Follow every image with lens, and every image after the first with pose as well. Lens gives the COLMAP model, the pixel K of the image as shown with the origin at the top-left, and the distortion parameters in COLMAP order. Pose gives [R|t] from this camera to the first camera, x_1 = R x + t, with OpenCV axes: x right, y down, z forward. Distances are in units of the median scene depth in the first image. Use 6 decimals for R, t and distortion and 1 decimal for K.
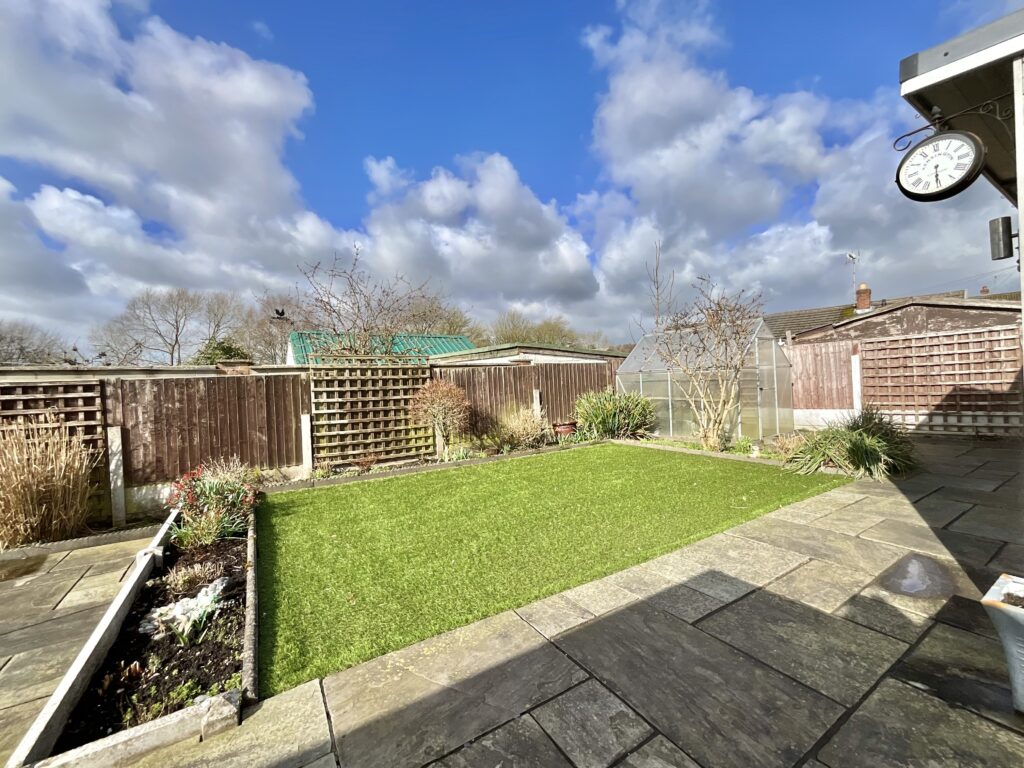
lens RADIAL K [[415.4, 0, 510.0], [0, 415.4, 377.5], [0, 0, 1]] dist [-0.000438, 0.000793]
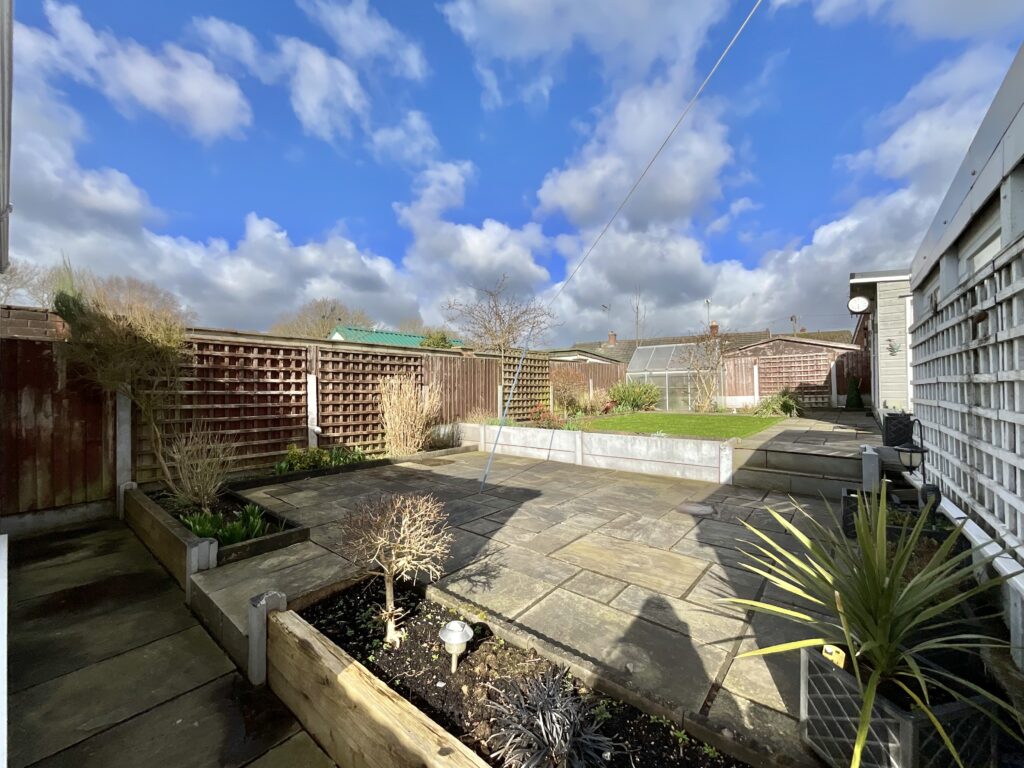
lens RADIAL K [[415.4, 0, 506.2], [0, 415.4, 383.1], [0, 0, 1]] dist [-0.000438, 0.000793]
pose [[0.950040, 0.033352, 0.310341, -0.909851], [-0.030295, 0.999433, -0.014668, 0.099446], [-0.310655, 0.004533, 0.950512, -0.453663]]
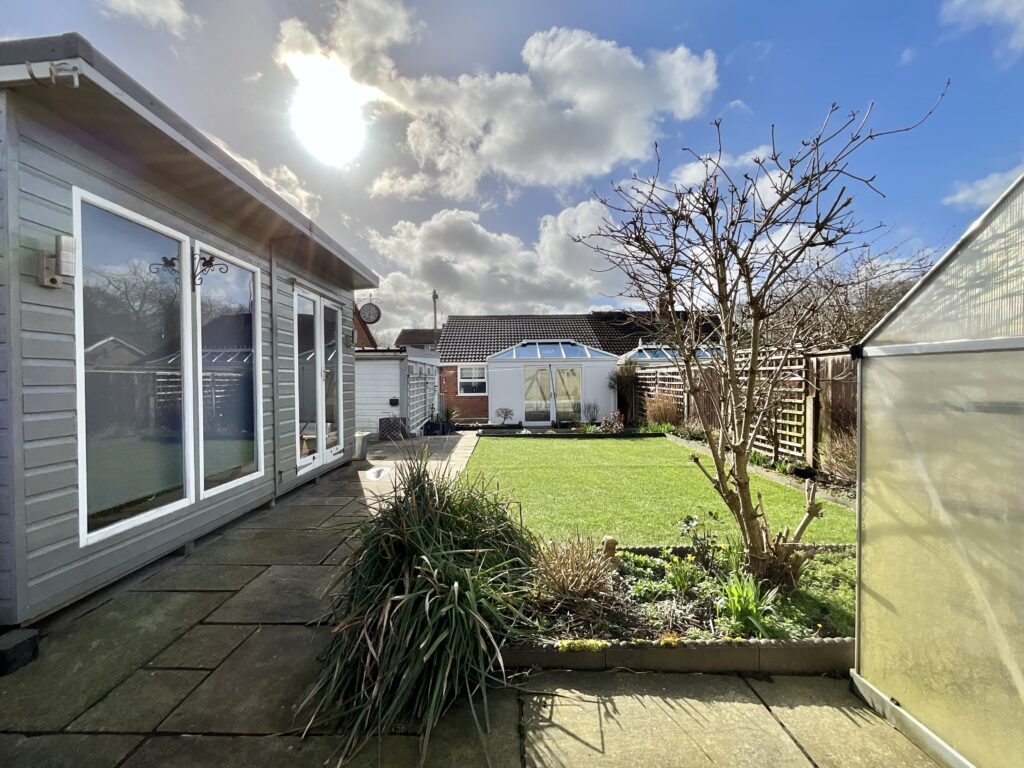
lens RADIAL K [[415.4, 0, 514.1], [0, 415.4, 383.5], [0, 0, 1]] dist [-0.000438, 0.000793]
pose [[-0.513436, 0.047309, -0.856823, 0.937332], [0.029099, 0.998865, 0.037715, -0.021567], [0.857634, -0.005568, -0.514230, 1.039004]]
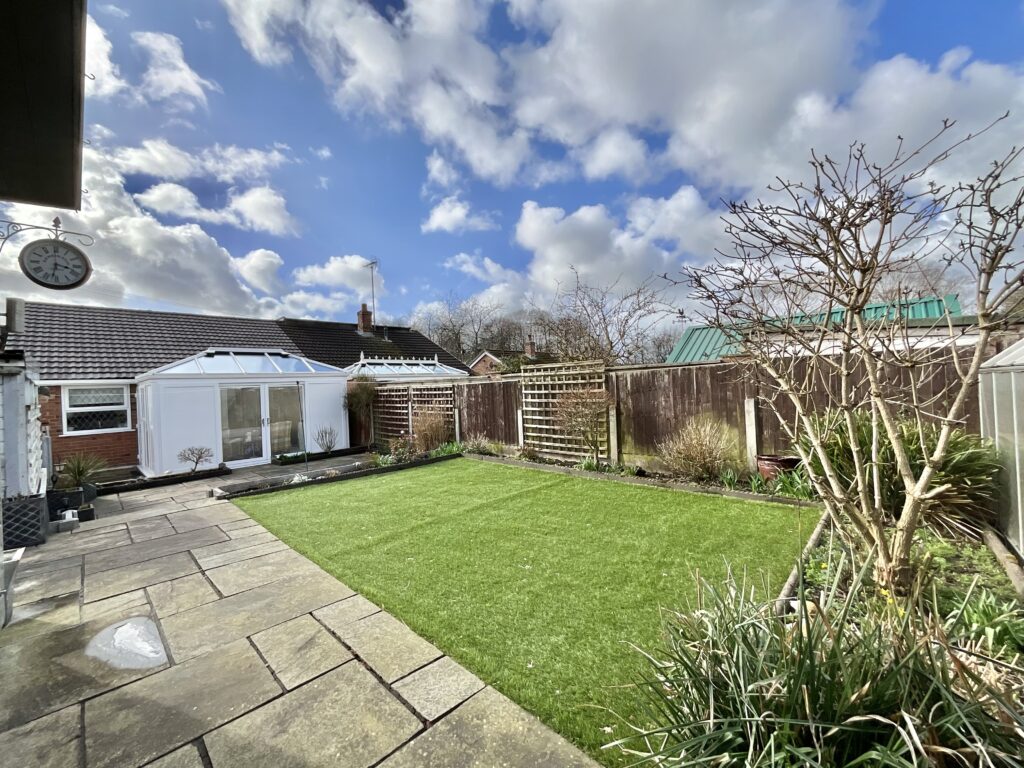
lens RADIAL K [[415.4, 0, 506.6], [0, 415.4, 384.5], [0, 0, 1]] dist [-0.000438, 0.000793]
pose [[0.236130, 0.020547, -0.971504, 0.783541], [0.037362, 0.998845, 0.030207, -0.036164], [0.971003, -0.043430, 0.235089, 0.613473]]
